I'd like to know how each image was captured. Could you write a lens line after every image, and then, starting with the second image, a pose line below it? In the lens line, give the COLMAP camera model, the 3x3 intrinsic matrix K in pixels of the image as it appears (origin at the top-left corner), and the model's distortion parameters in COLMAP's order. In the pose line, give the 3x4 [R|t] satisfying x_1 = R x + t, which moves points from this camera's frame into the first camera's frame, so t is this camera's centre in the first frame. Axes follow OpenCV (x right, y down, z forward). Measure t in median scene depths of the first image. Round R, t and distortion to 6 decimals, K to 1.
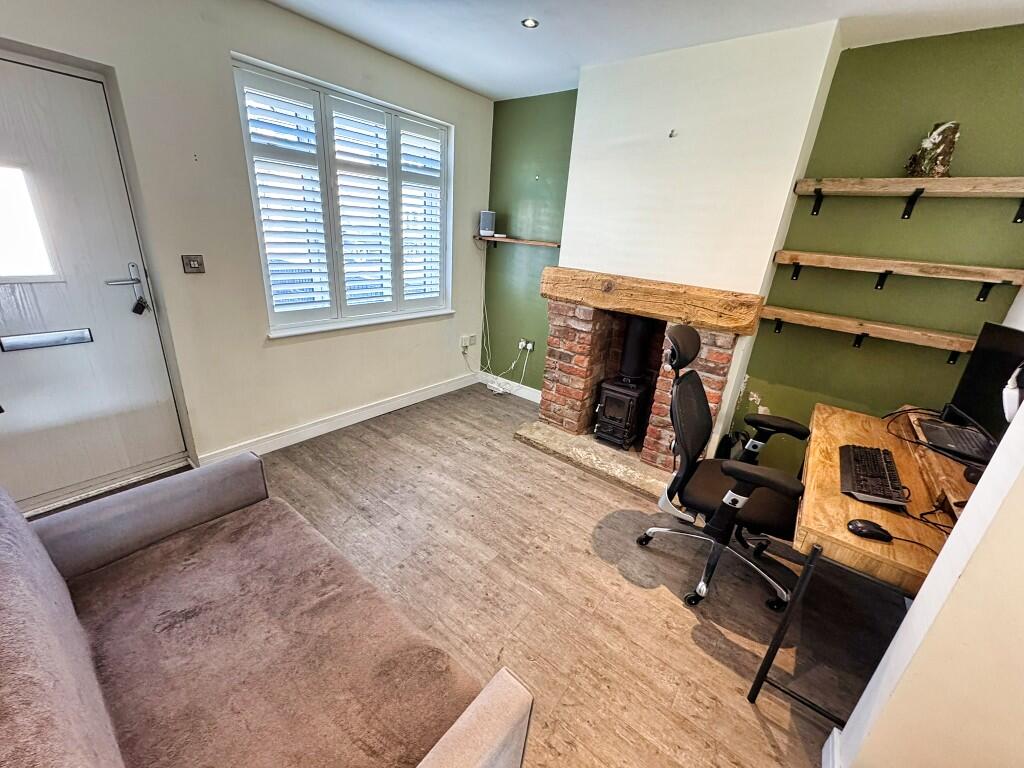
lens RADIAL K [[408.6, 0, 510.9], [0, 408.6, 382.9], [0, 0, 1]] dist [-0.001241, 0.000461]
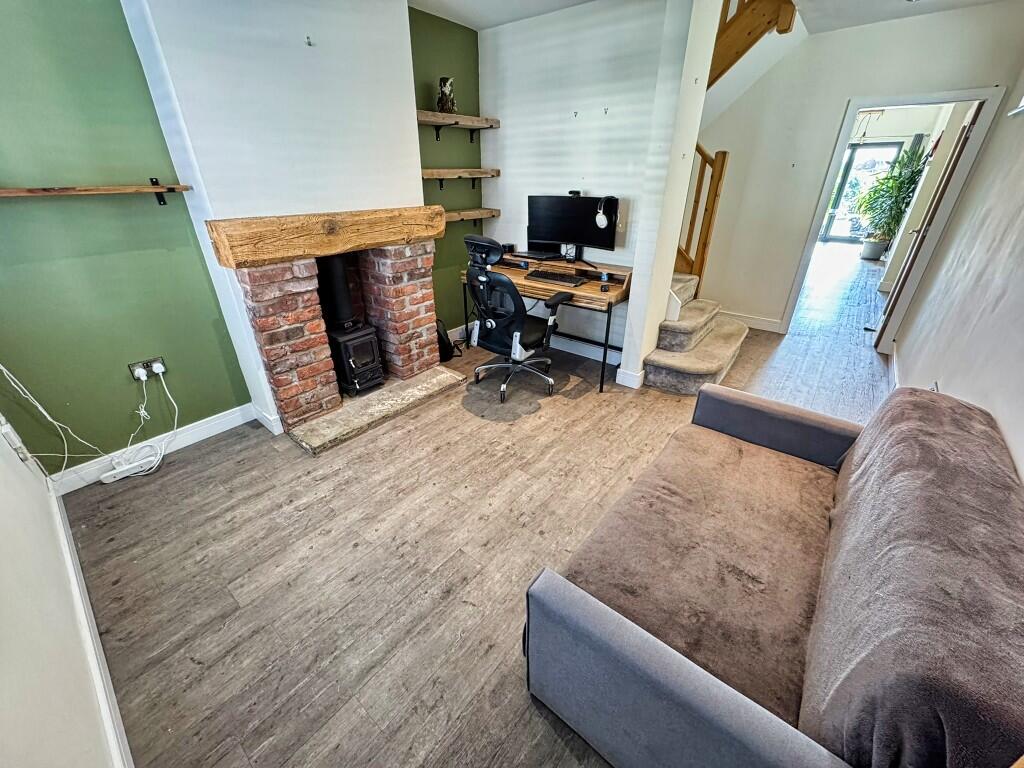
lens RADIAL K [[408.6, 0, 510.9], [0, 408.6, 382.9], [0, 0, 1]] dist [-0.001241, 0.000461]
pose [[0.021954, -0.523988, 0.851443, -0.605339], [0.356681, 0.799709, 0.482953, -0.227687], [-0.933968, 0.293091, 0.204454, 0.498125]]
